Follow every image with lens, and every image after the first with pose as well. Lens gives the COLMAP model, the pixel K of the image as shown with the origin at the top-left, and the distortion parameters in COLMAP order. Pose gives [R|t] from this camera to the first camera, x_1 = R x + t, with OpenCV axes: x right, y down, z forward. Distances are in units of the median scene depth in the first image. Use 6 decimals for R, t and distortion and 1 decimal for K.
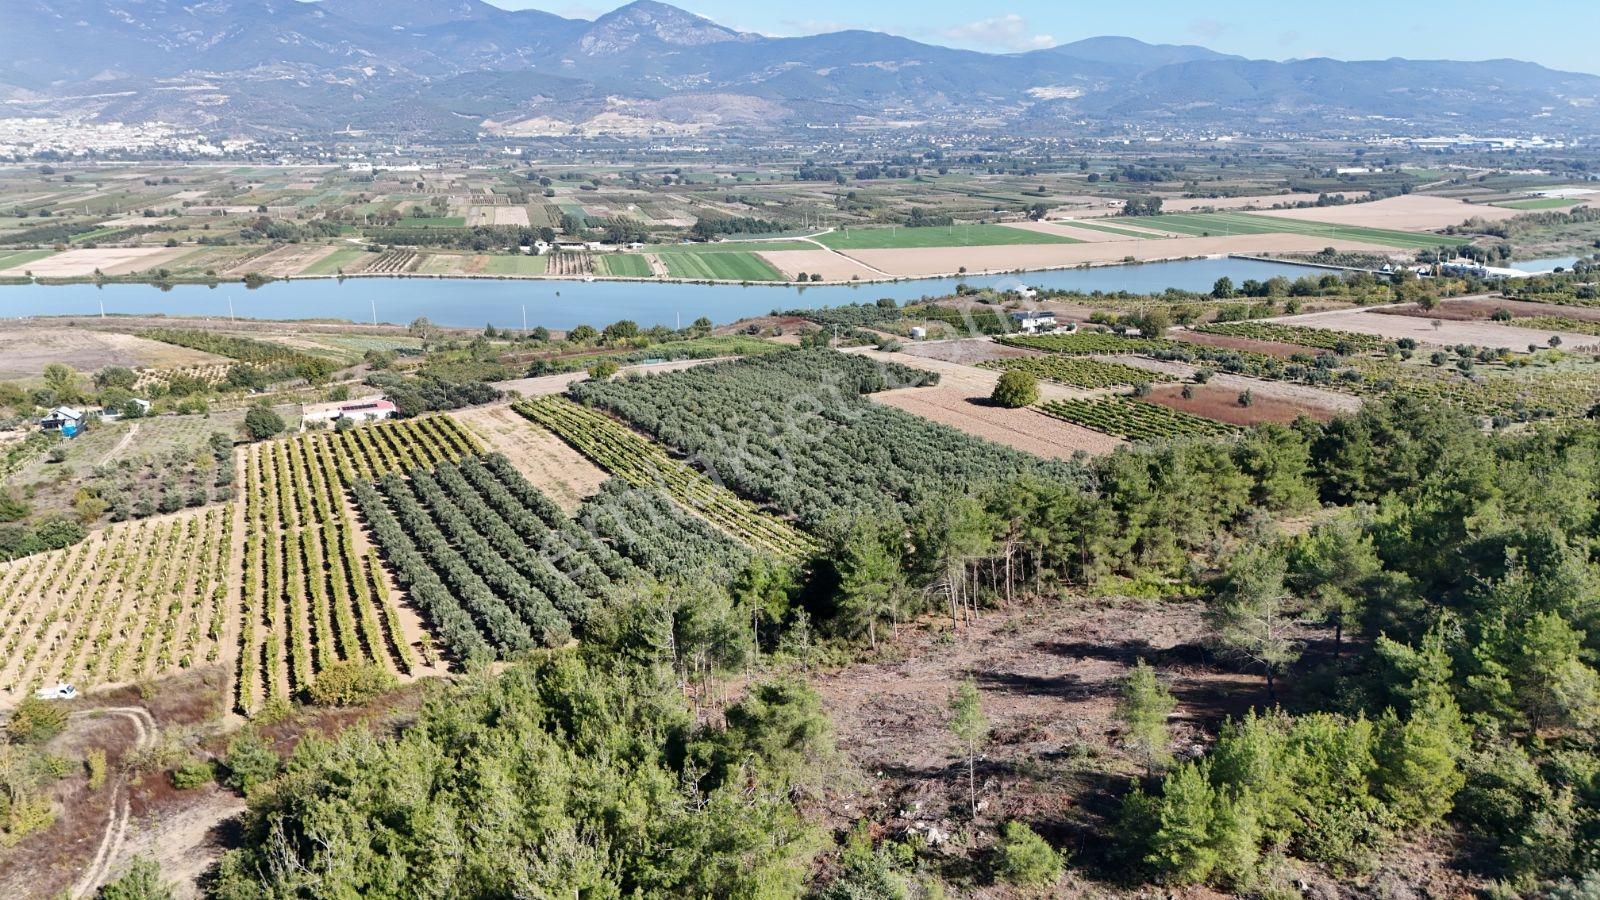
lens RADIAL K [[1169.1, 0, 795.0], [0, 1169.1, 455.8], [0, 0, 1]] dist [0.071647, -0.060498]
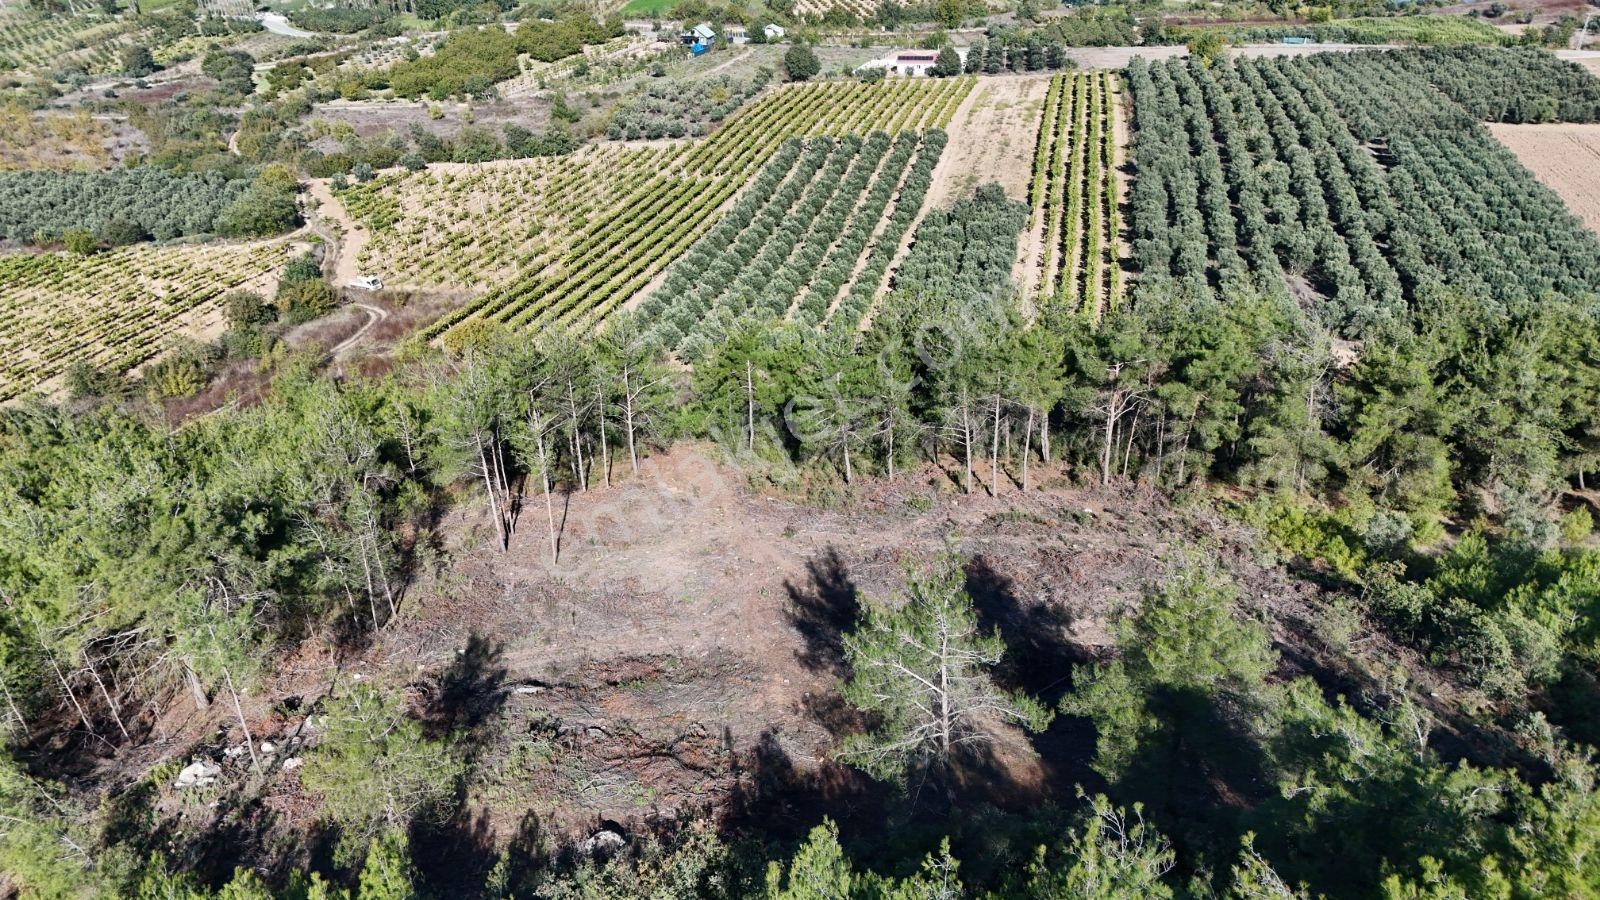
lens RADIAL K [[1169.1, 0, 795.0], [0, 1169.1, 455.8], [0, 0, 1]] dist [0.071647, -0.060498]
pose [[0.784754, 0.307034, -0.538415, 0.120221], [-0.148213, 0.936439, 0.317984, -0.021833], [0.601825, -0.169739, 0.780381, 0.115717]]
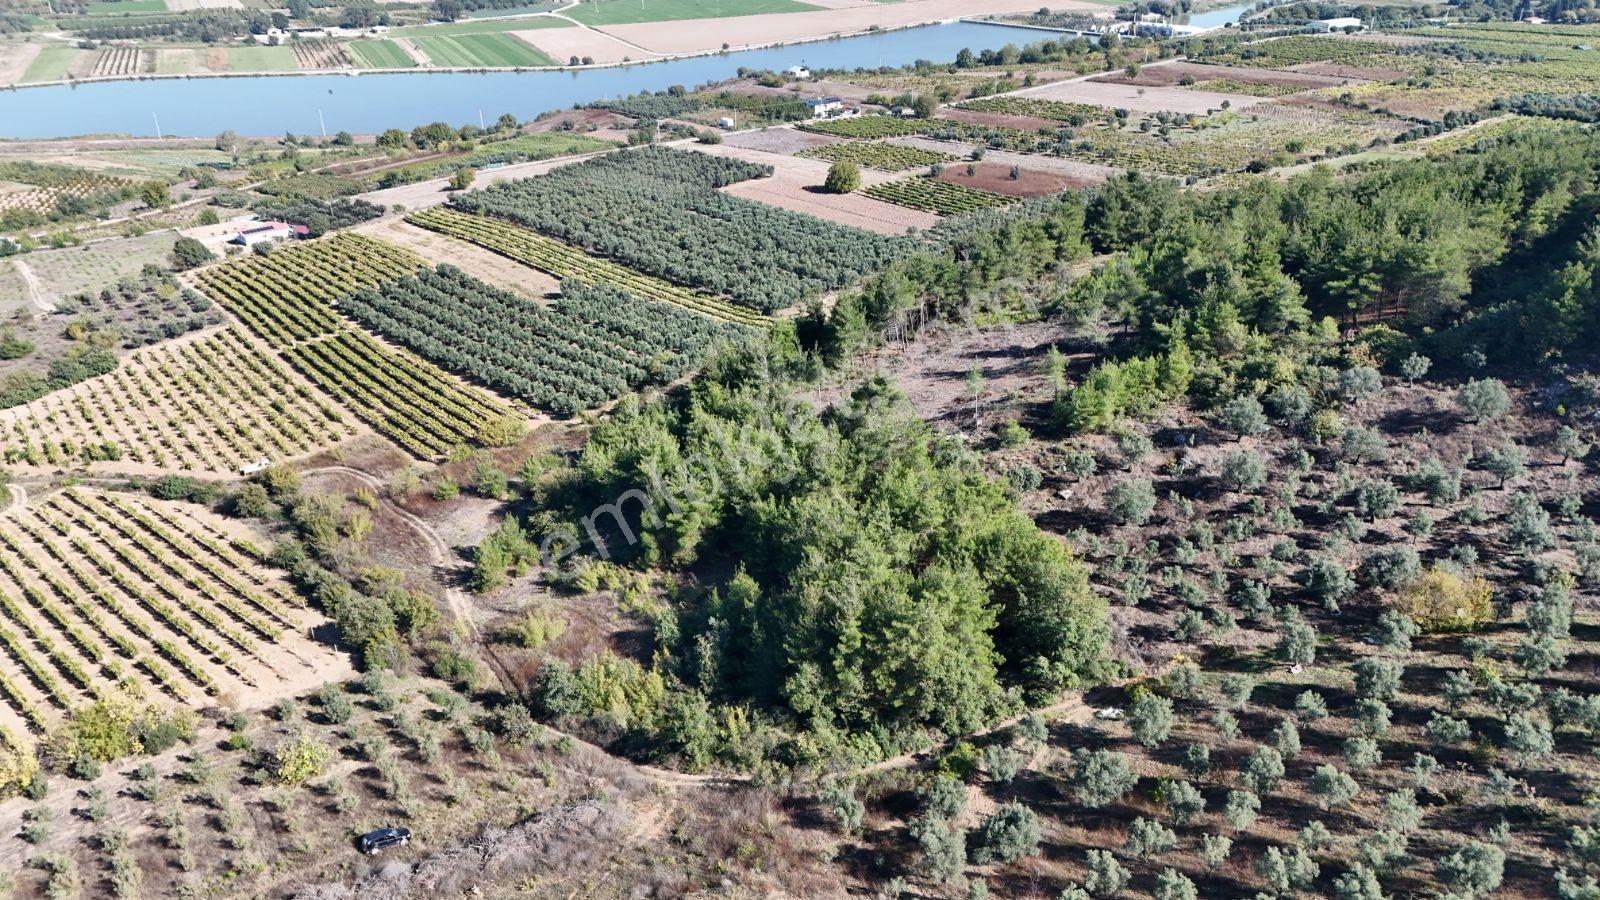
lens RADIAL K [[1169.1, 0, 795.0], [0, 1169.1, 455.8], [0, 0, 1]] dist [0.071647, -0.060498]
pose [[0.971484, -0.118235, 0.205524, -0.101556], [0.076399, 0.976663, 0.200730, -0.014556], [-0.224461, -0.179304, 0.957845, -0.156958]]
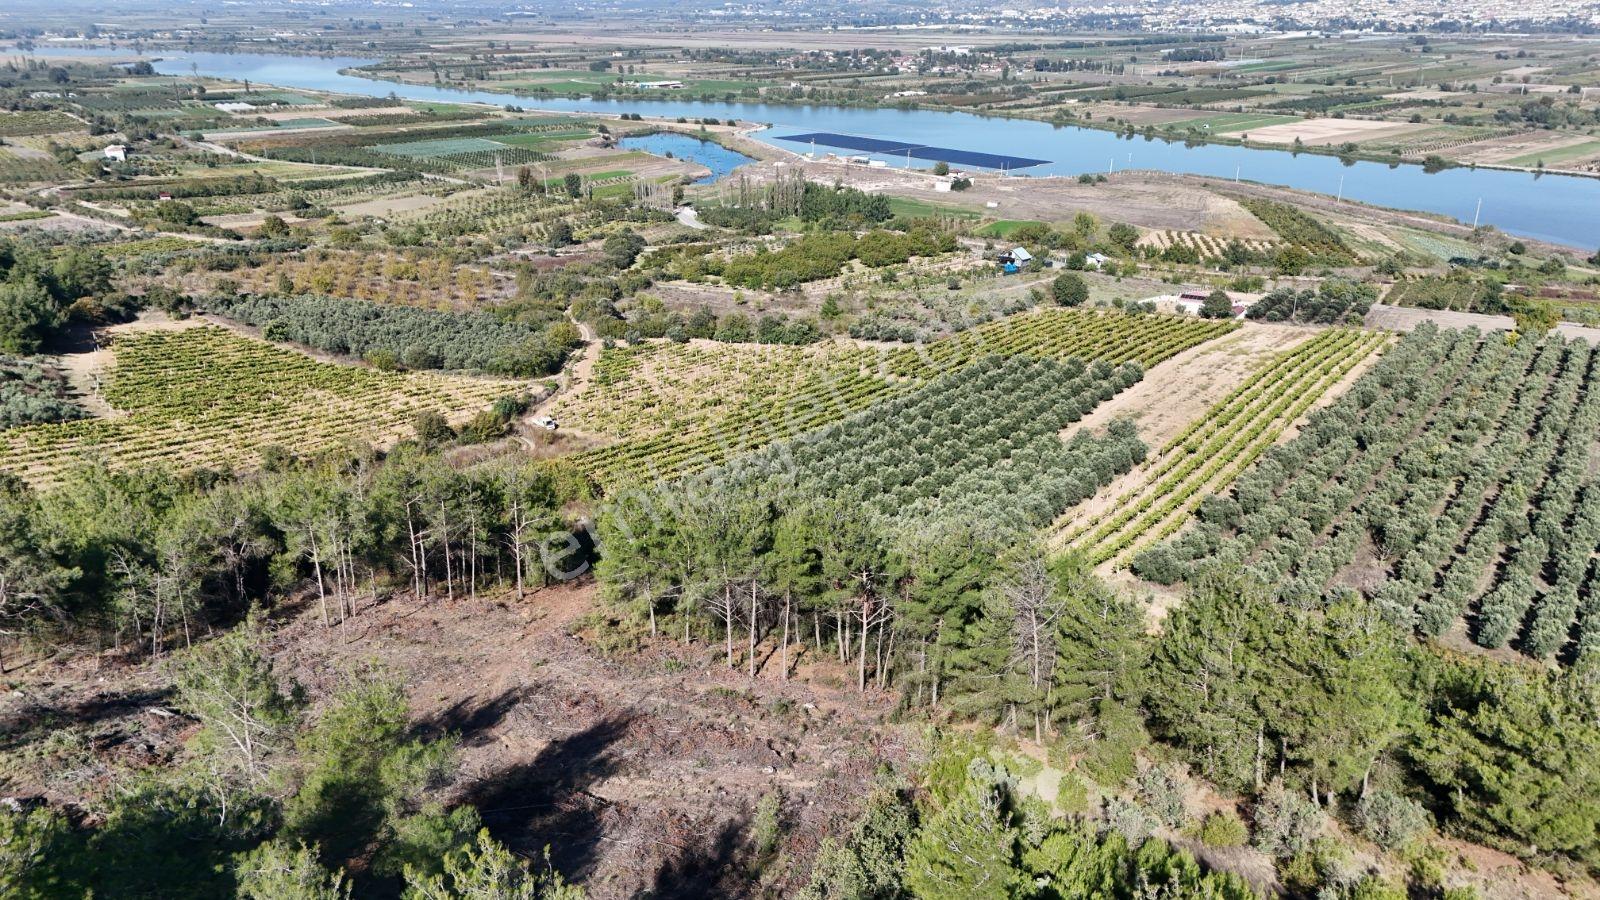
lens RADIAL K [[1173.7, 0, 800.0], [0, 1173.7, 450.0], [0, 0, 1]] dist [0.070927, -0.061145]
pose [[0.495739, 0.311853, -0.810550, 0.203970], [-0.236034, 0.946555, 0.219820, -0.044162], [0.835782, 0.082344, 0.542852, 0.178982]]
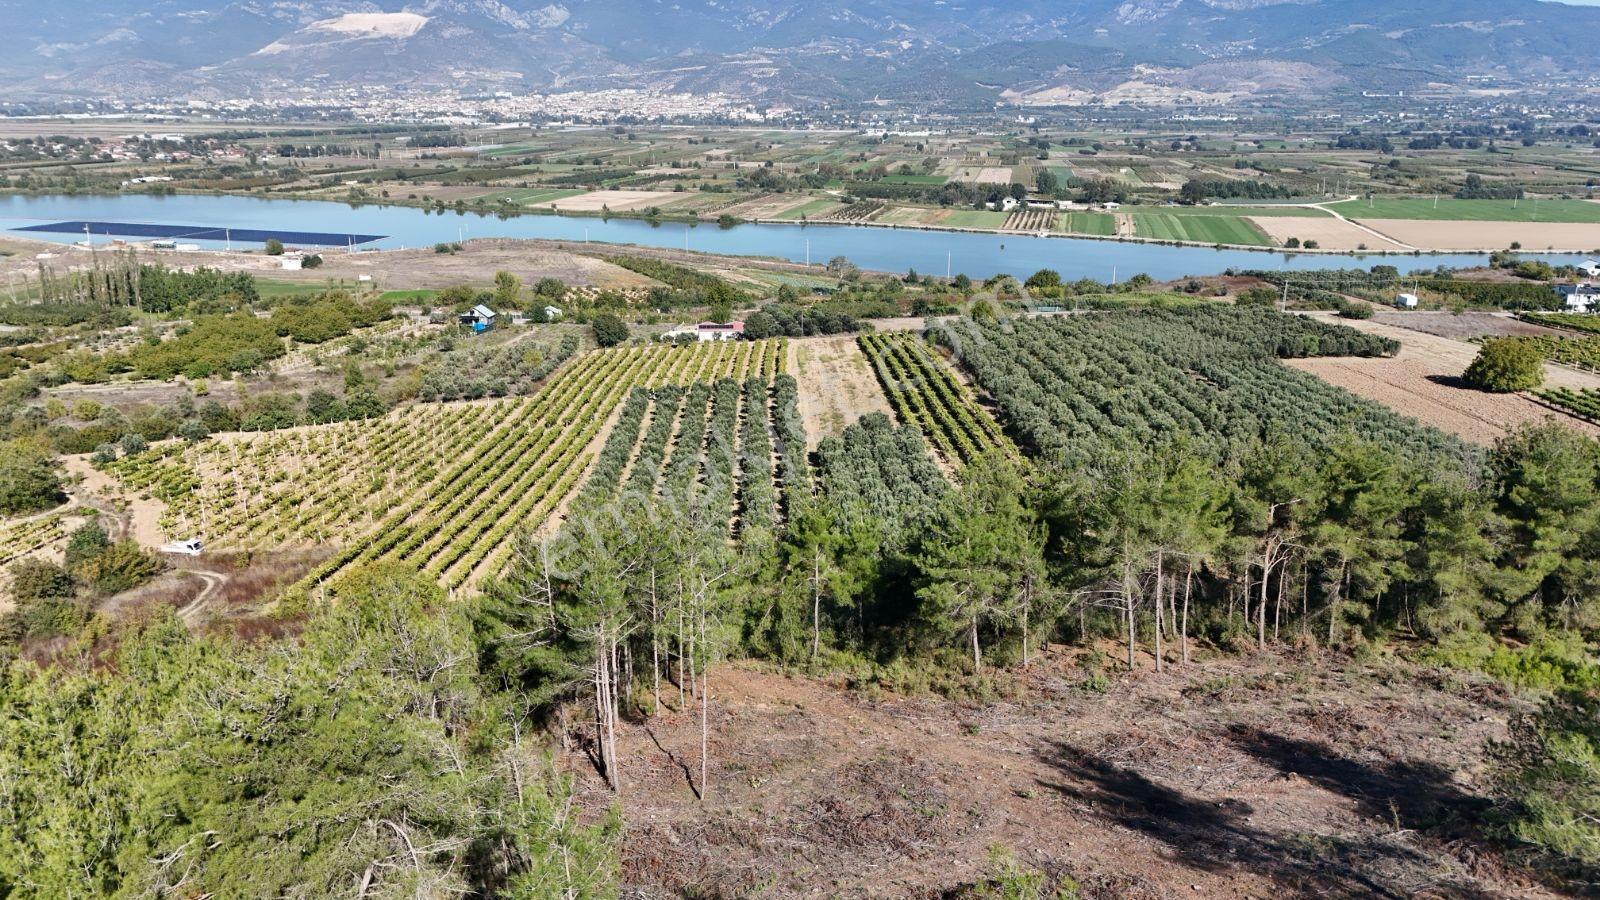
lens RADIAL K [[1169.1, 0, 795.0], [0, 1169.1, 455.8], [0, 0, 1]] dist [0.071647, -0.060498]
pose [[0.911421, 0.126150, -0.391660, 0.057356], [-0.118438, 0.991991, 0.043896, 0.010401], [0.394061, 0.006380, 0.919062, 0.113241]]
